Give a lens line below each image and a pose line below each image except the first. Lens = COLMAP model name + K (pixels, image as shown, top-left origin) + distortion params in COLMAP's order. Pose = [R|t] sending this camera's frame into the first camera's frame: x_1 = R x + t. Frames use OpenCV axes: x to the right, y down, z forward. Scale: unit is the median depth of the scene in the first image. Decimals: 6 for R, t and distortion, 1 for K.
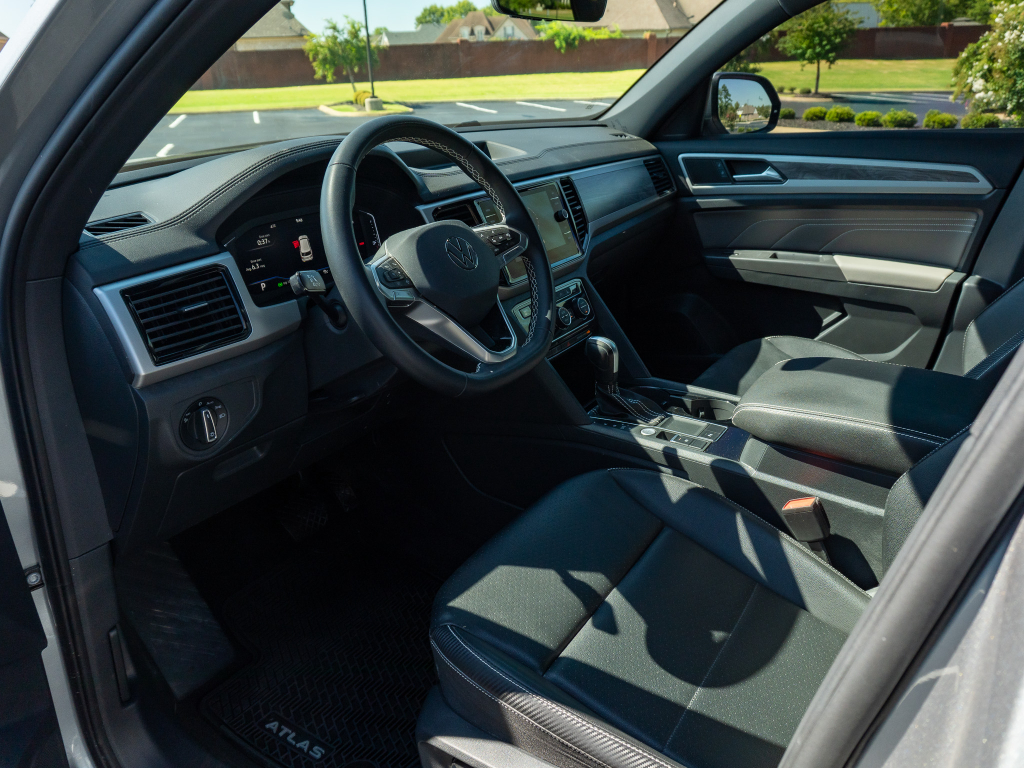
lens RADIAL K [[769.2, 0, 512.0], [0, 769.2, 384.0], [0, 0, 1]] dist [-0.020267, -0.001823]
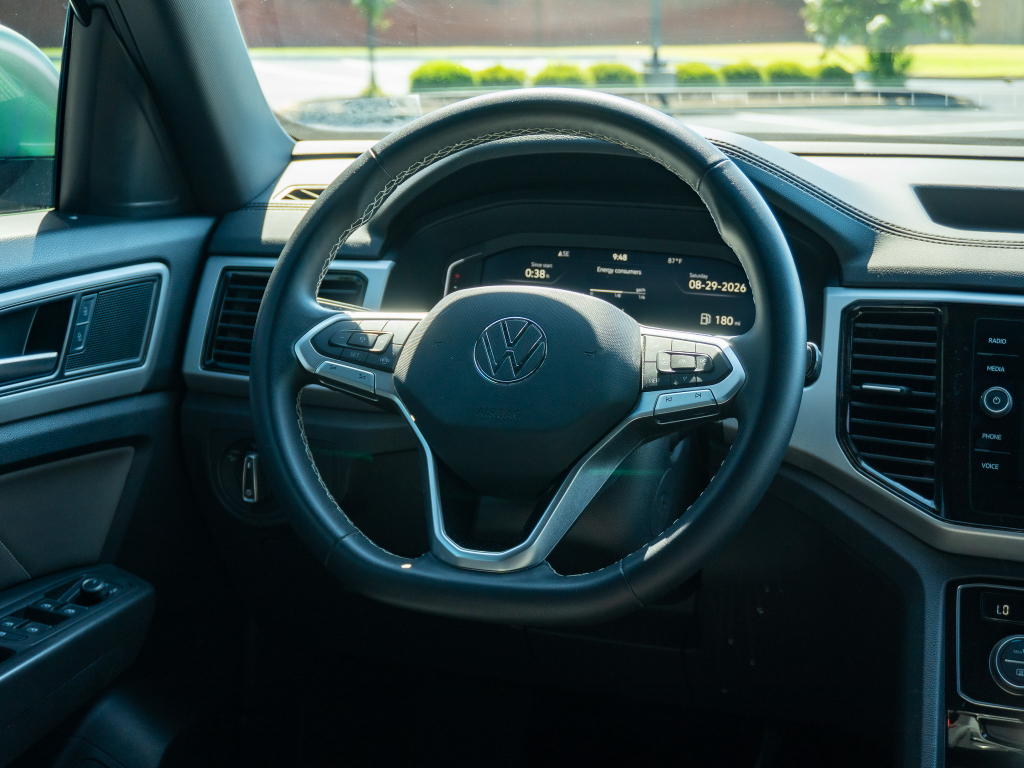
lens RADIAL K [[1590.5, 0, 512.0], [0, 1590.5, 384.0], [0, 0, 1]] dist [0.035257, -0.008157]
pose [[0.286870, 0.253158, -0.923914, 0.490957], [-0.383288, 0.914221, 0.131493, -0.152700], [0.877950, 0.316404, 0.359295, 0.326174]]
